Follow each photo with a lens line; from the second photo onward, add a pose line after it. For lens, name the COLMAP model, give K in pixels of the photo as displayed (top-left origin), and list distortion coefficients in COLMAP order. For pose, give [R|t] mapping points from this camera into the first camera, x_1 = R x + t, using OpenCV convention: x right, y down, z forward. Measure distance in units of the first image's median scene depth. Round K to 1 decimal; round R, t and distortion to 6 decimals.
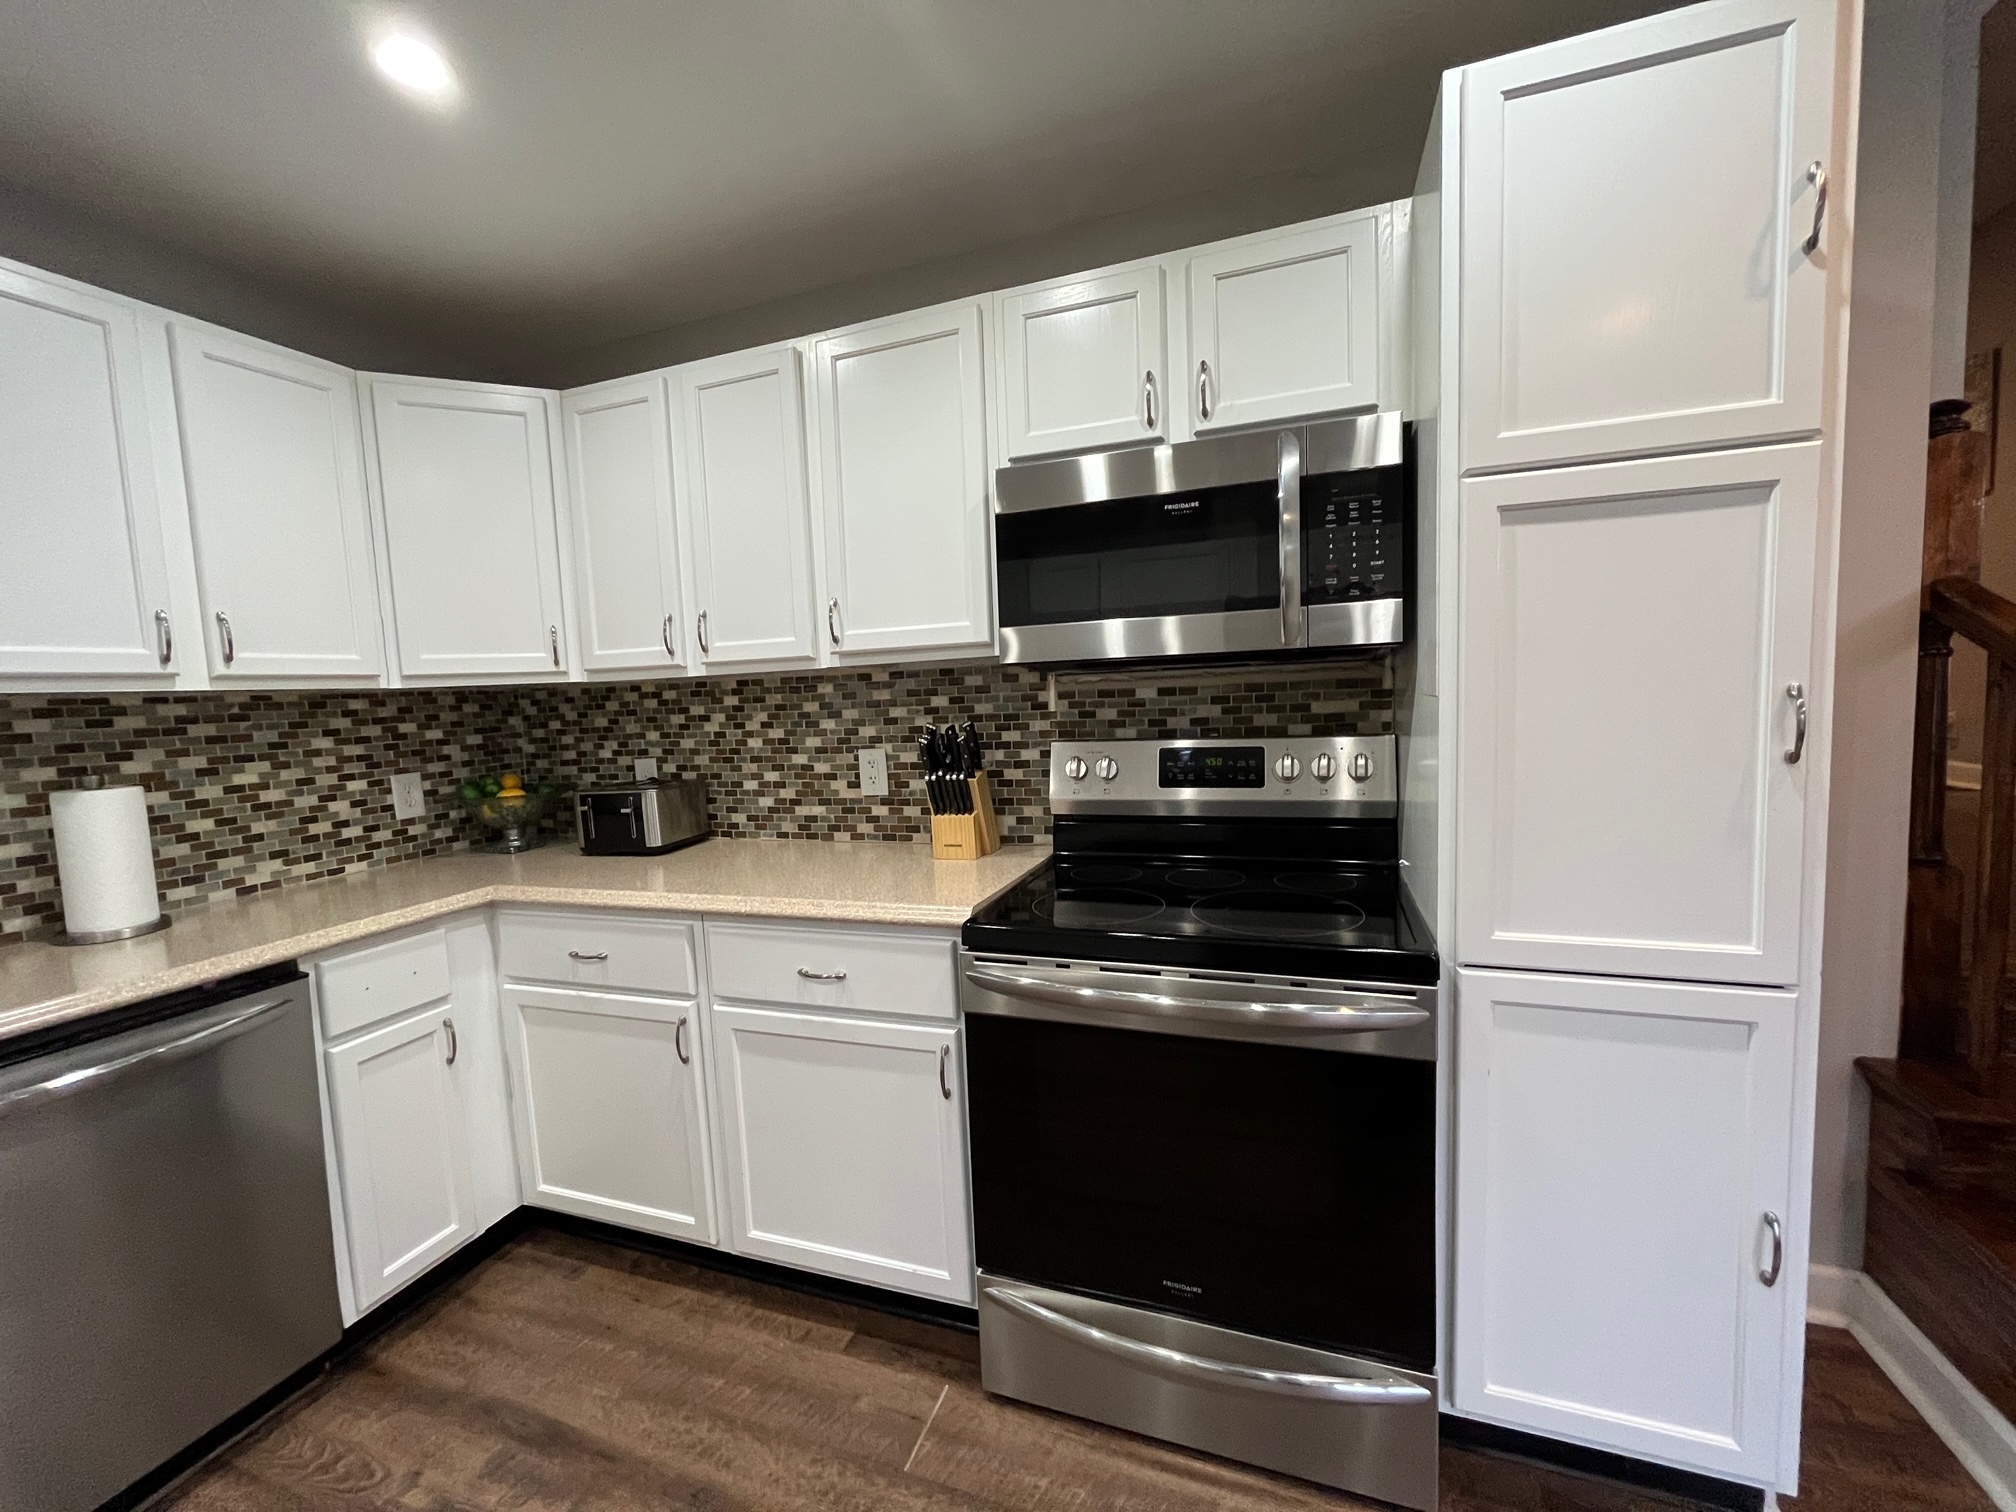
lens RADIAL K [[814.2, 0, 1000.0], [0, 814.2, 761.1], [0, 0, 1]] dist [0.000052, -0.000153]
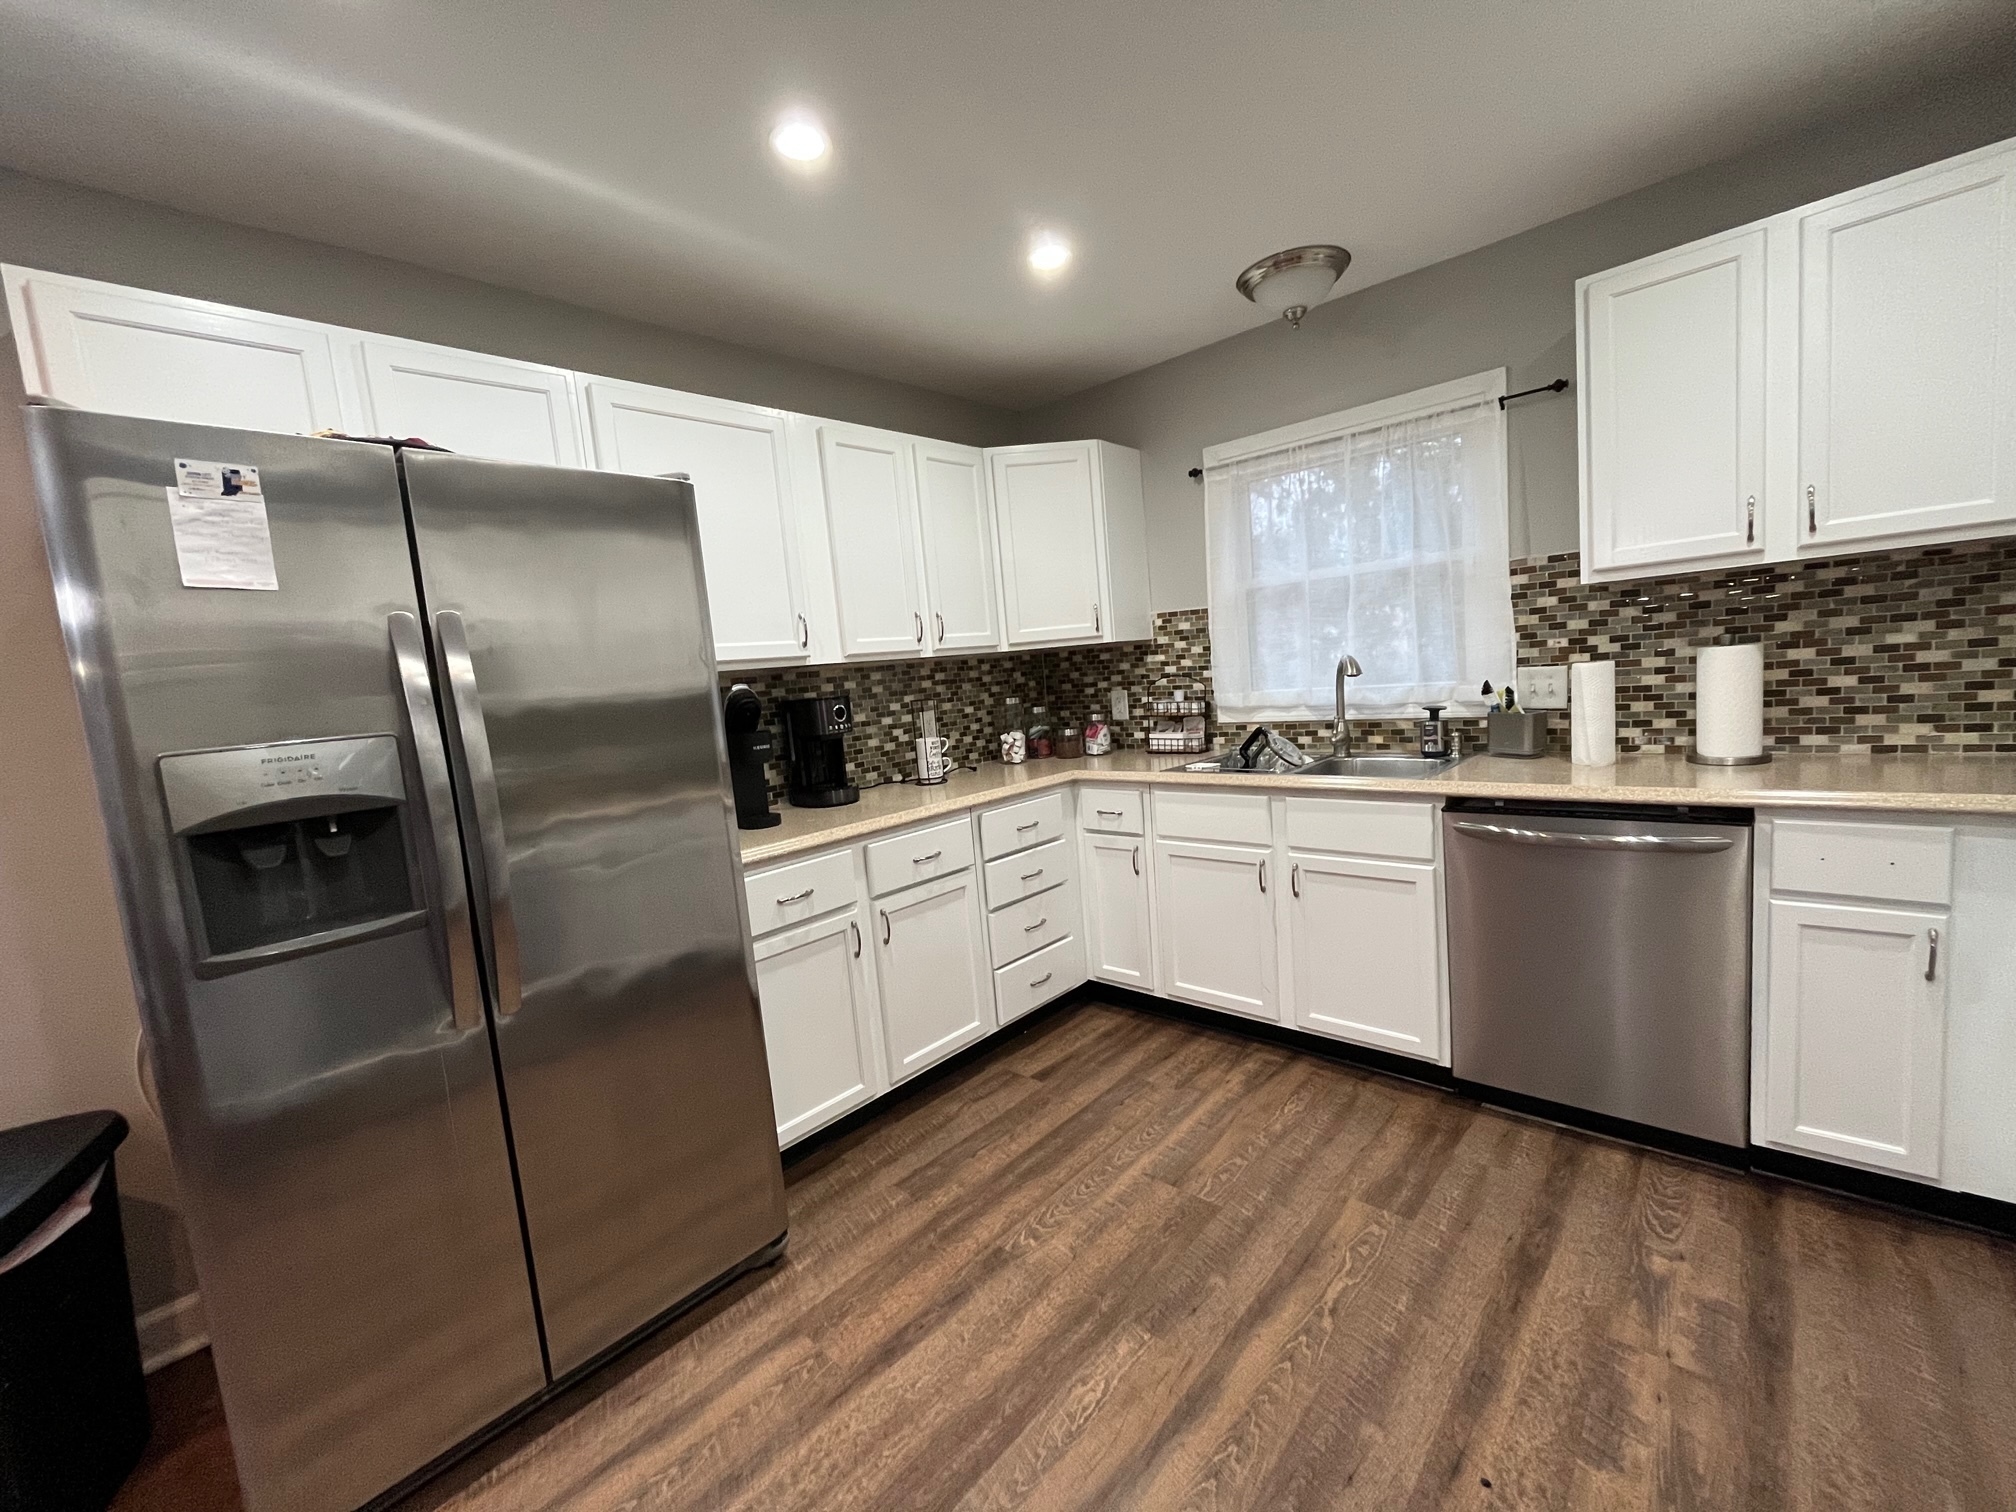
lens RADIAL K [[814.2, 0, 1000.0], [0, 814.2, 761.1], [0, 0, 1]] dist [0.000052, -0.000153]
pose [[-0.381077, 0.178239, -0.907200, 0.417827], [0.028351, 0.983032, 0.181229, -0.041761], [0.924108, 0.043342, -0.379664, 0.368552]]
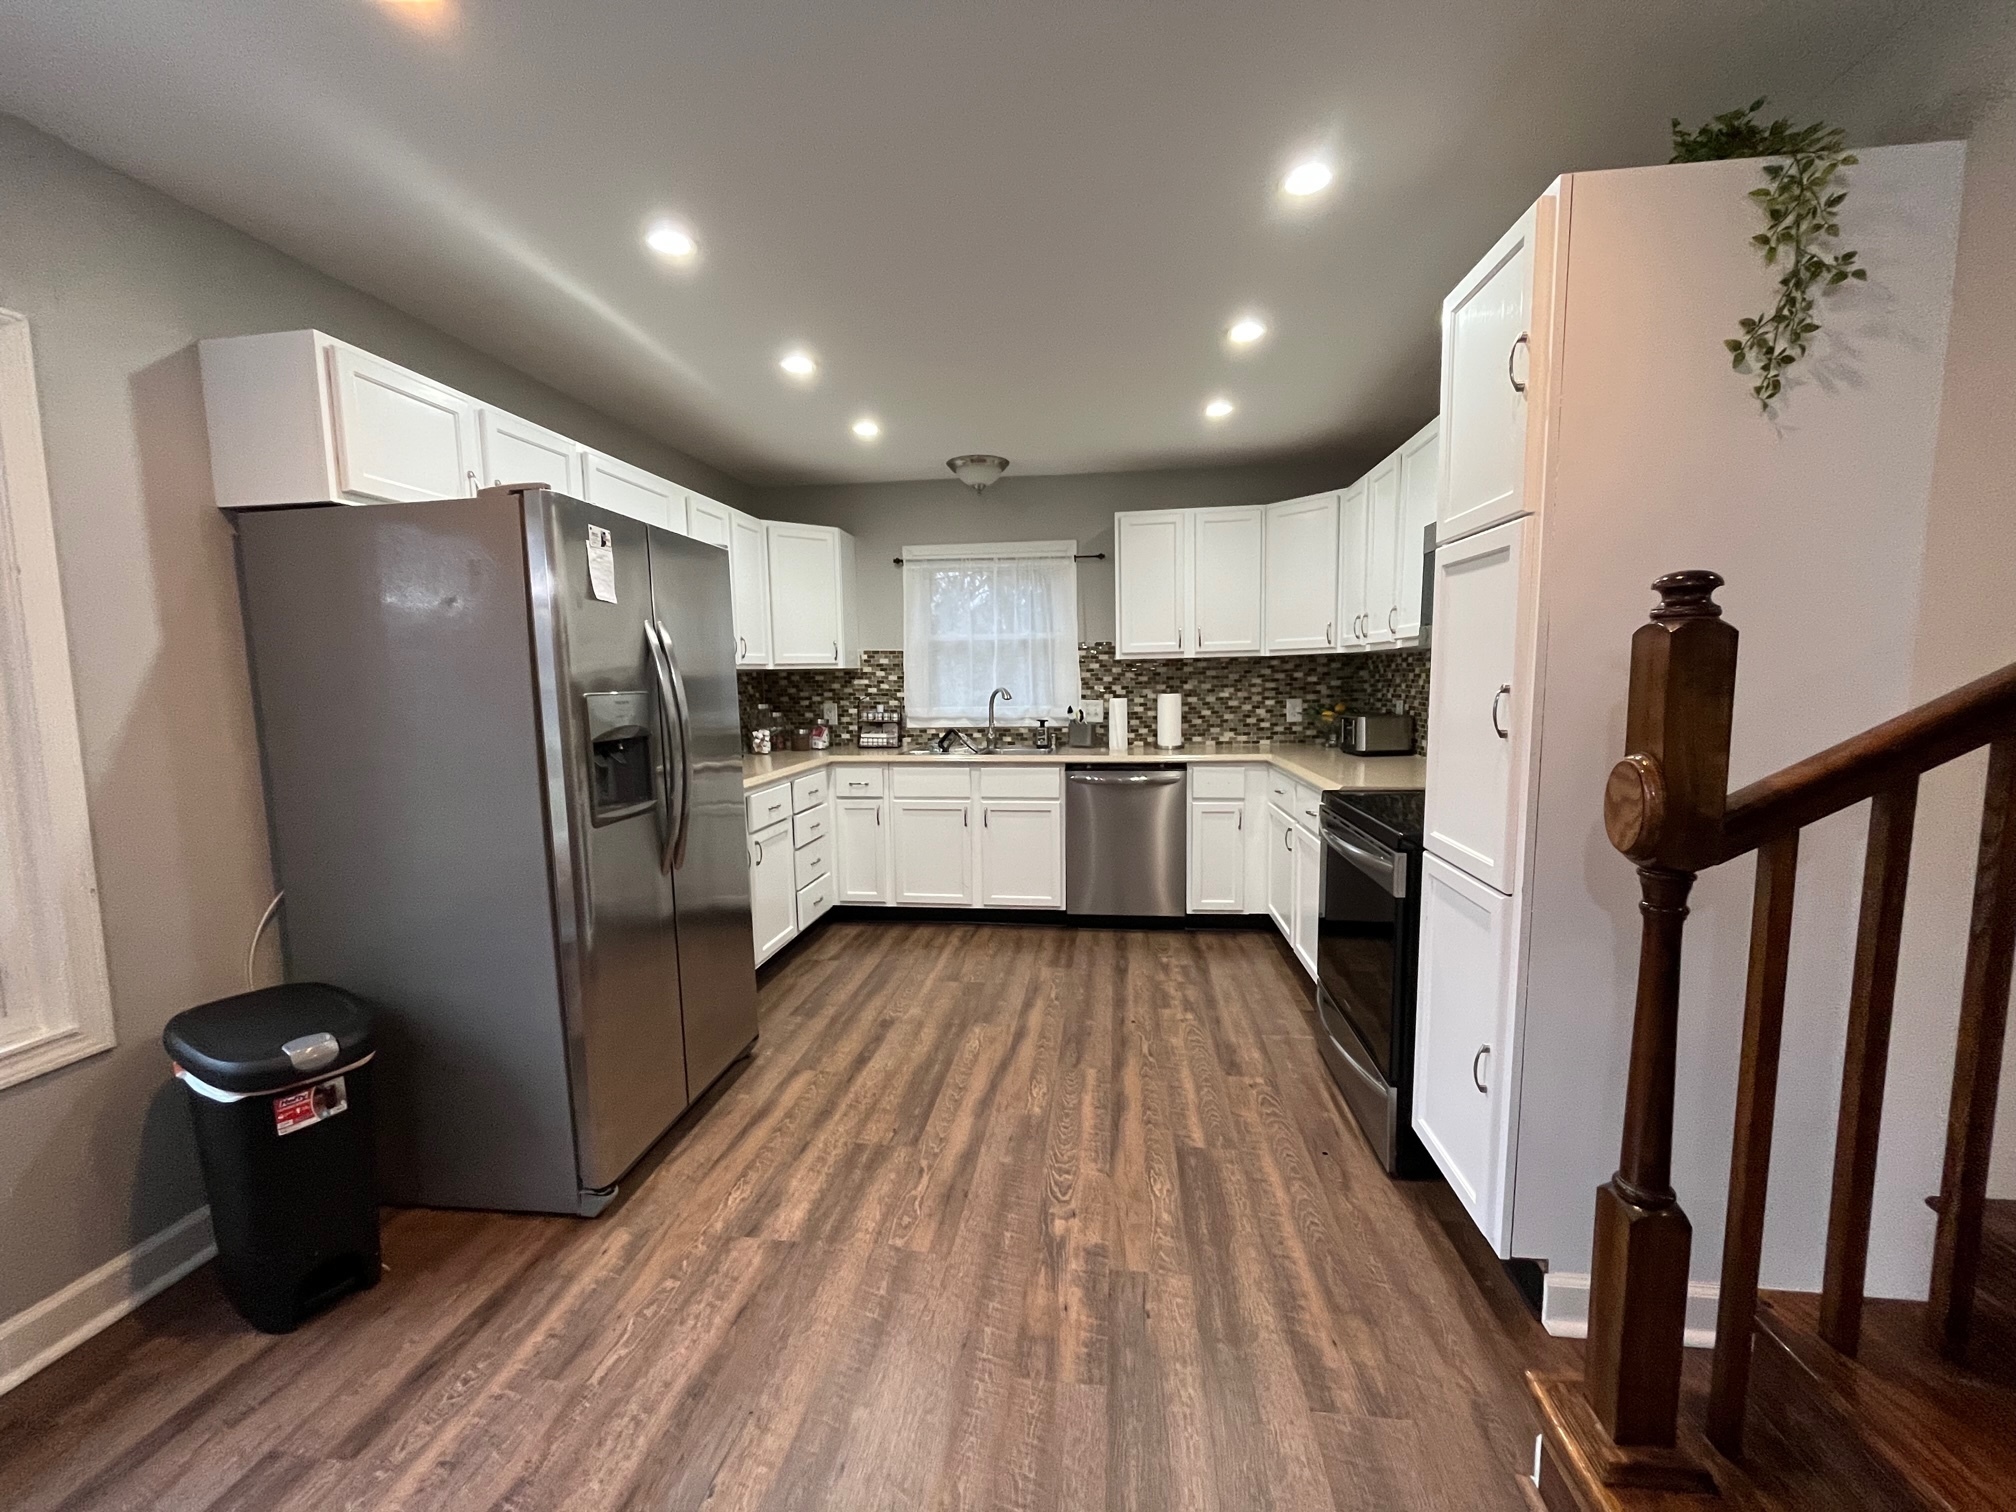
lens RADIAL K [[814.2, 0, 1000.0], [0, 814.2, 761.1], [0, 0, 1]] dist [0.000052, -0.000153]
pose [[0.211586, 0.140097, -0.967266, 1.189698], [-0.071404, 0.989244, 0.127661, -0.041198], [0.974748, 0.042056, 0.219314, -0.113224]]
